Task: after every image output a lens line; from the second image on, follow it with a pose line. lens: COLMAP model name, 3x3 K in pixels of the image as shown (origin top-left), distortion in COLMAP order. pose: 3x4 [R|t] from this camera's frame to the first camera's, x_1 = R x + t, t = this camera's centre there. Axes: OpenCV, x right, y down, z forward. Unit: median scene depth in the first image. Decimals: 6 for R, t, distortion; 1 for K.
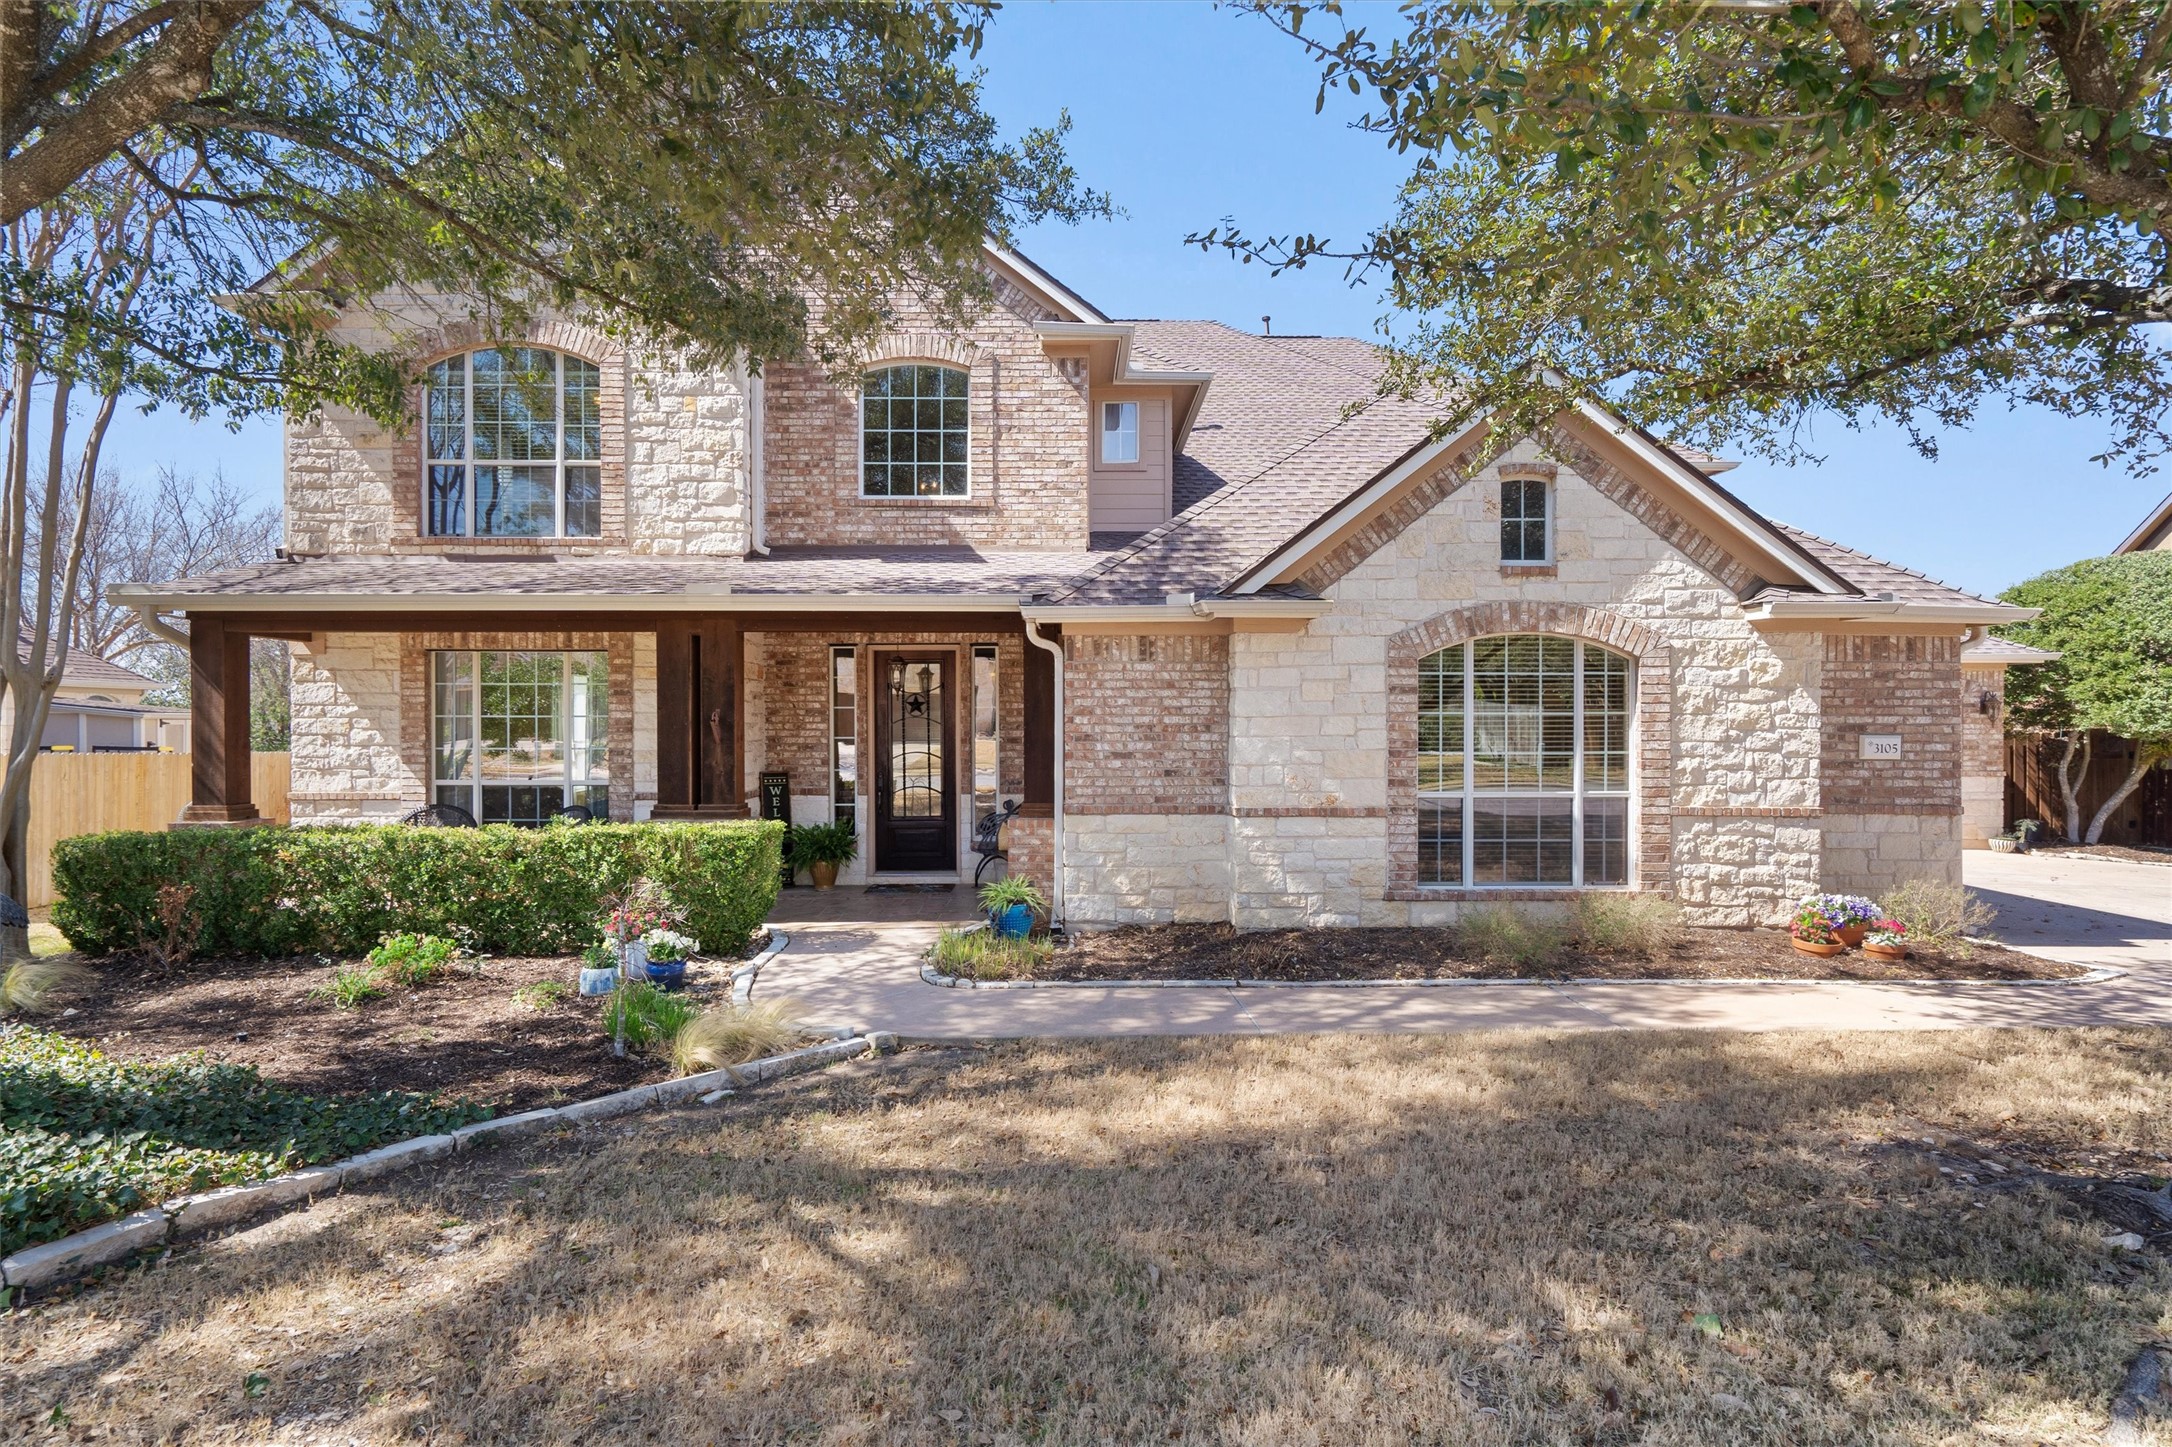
lens RADIAL K [[1010.9, 0, 1077.9], [0, 1010.9, 723.5], [0, 0, 1]] dist [-0.001025, 0.000461]
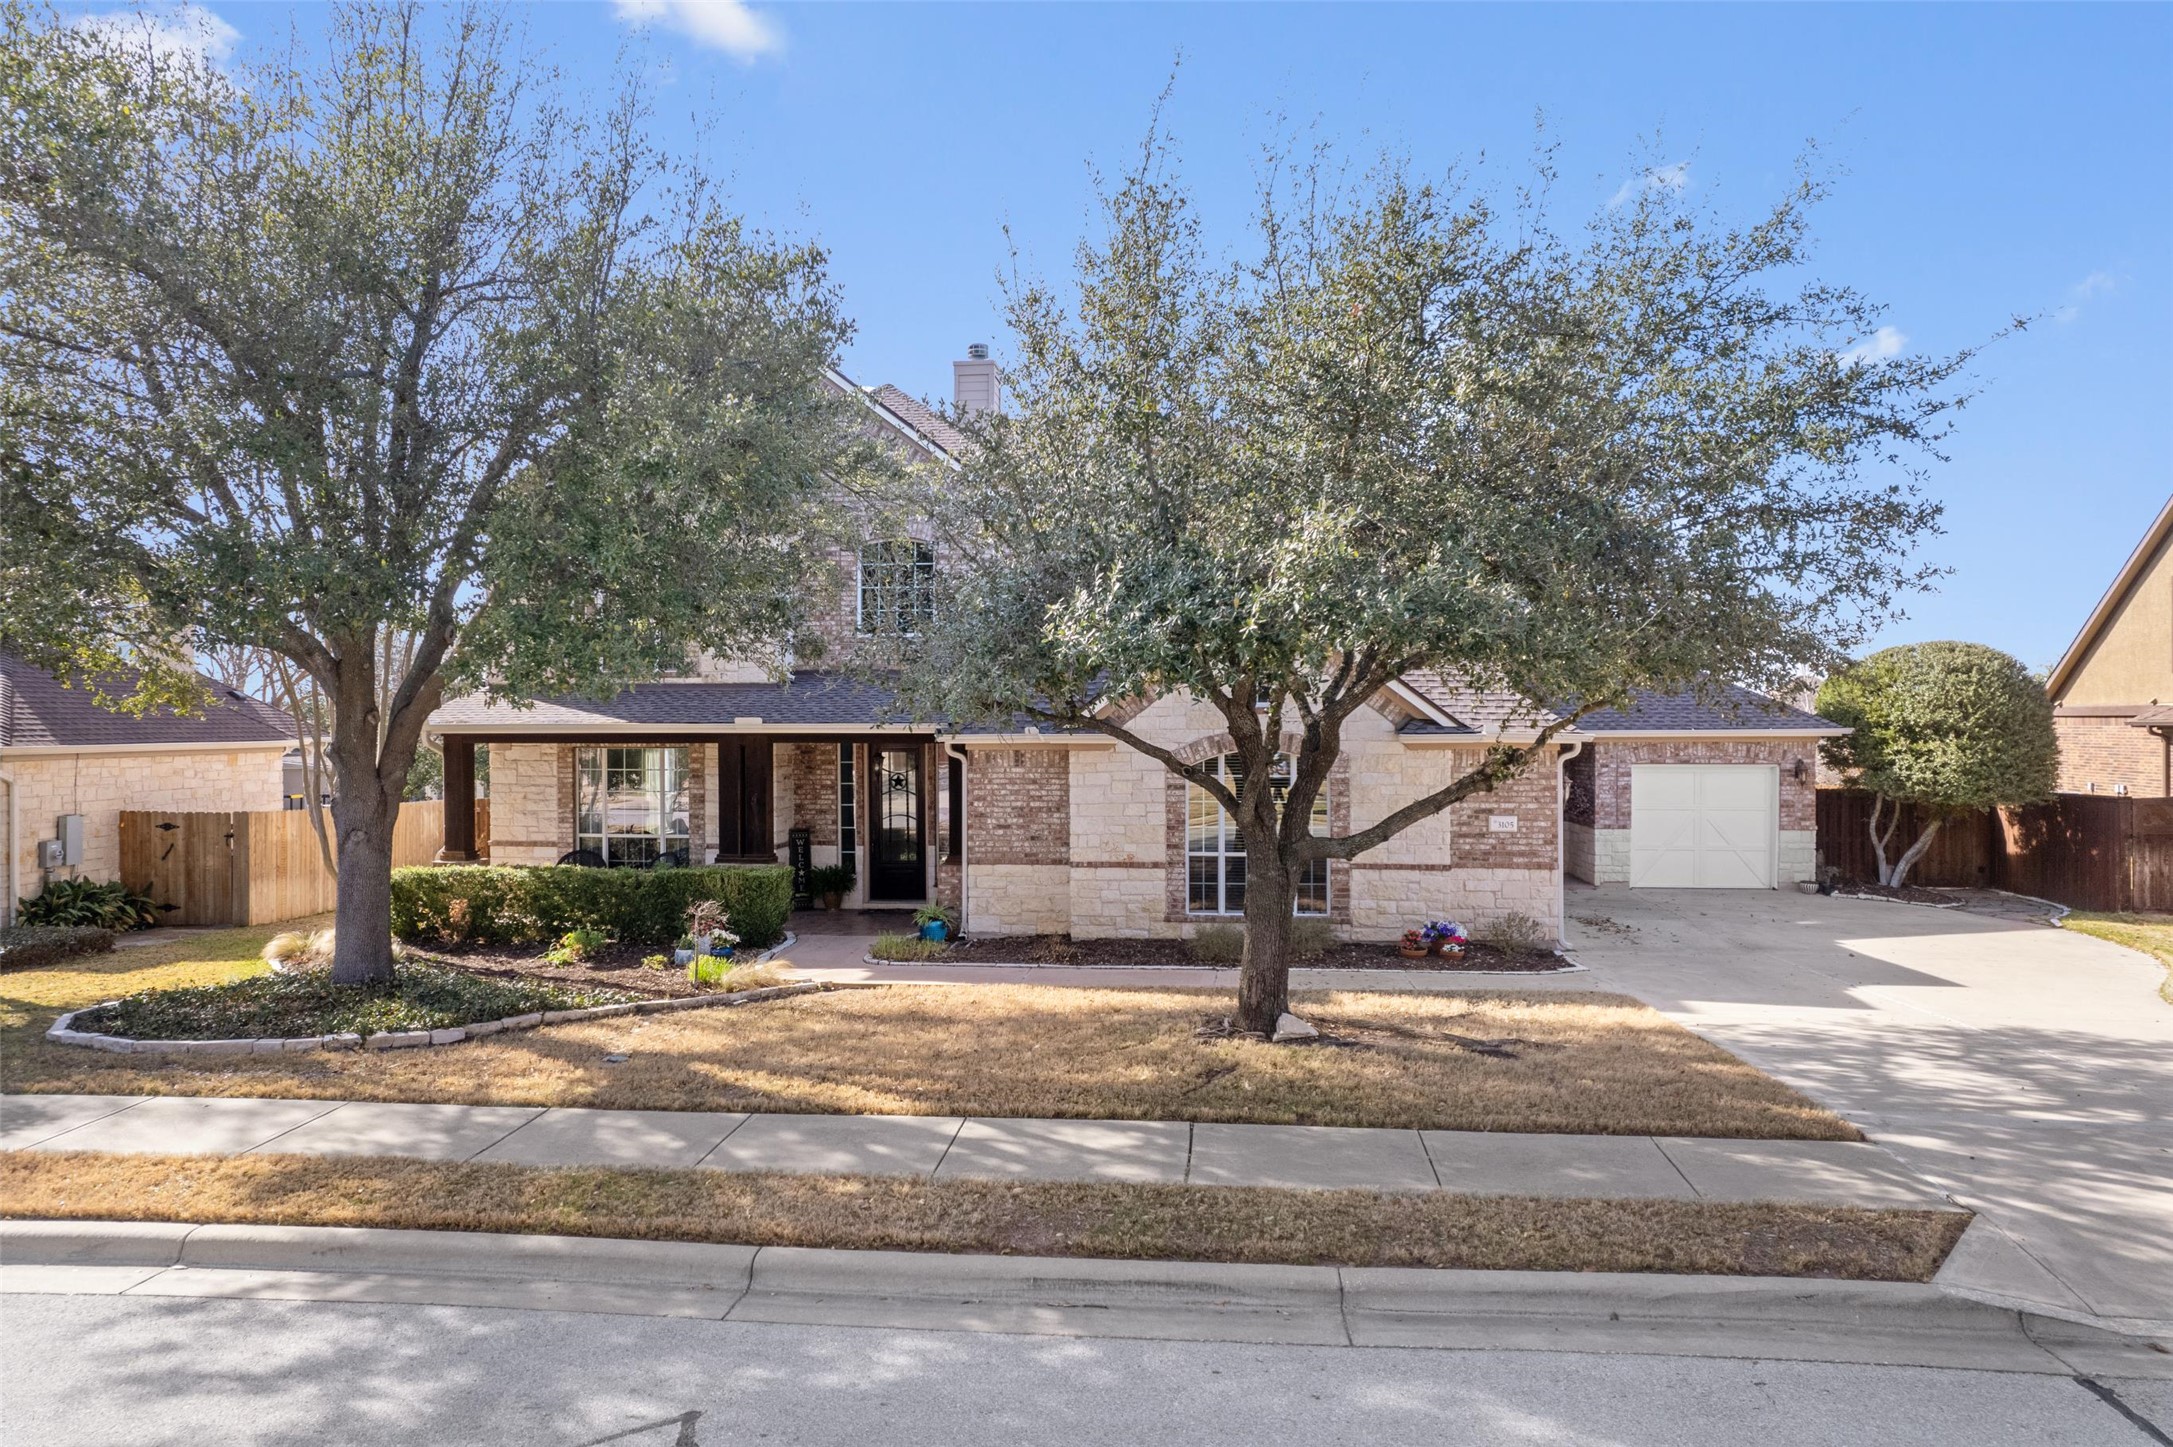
lens RADIAL K [[1168.8, 0, 1087.5], [0, 1168.8, 721.1], [0, 0, 1]] dist [0.002089, 0.000955]
pose [[0.994959, -0.004186, -0.100195, 0.353670], [0.003397, 0.999962, -0.008036, -0.117047], [0.100225, 0.007655, 0.994935, -0.789728]]
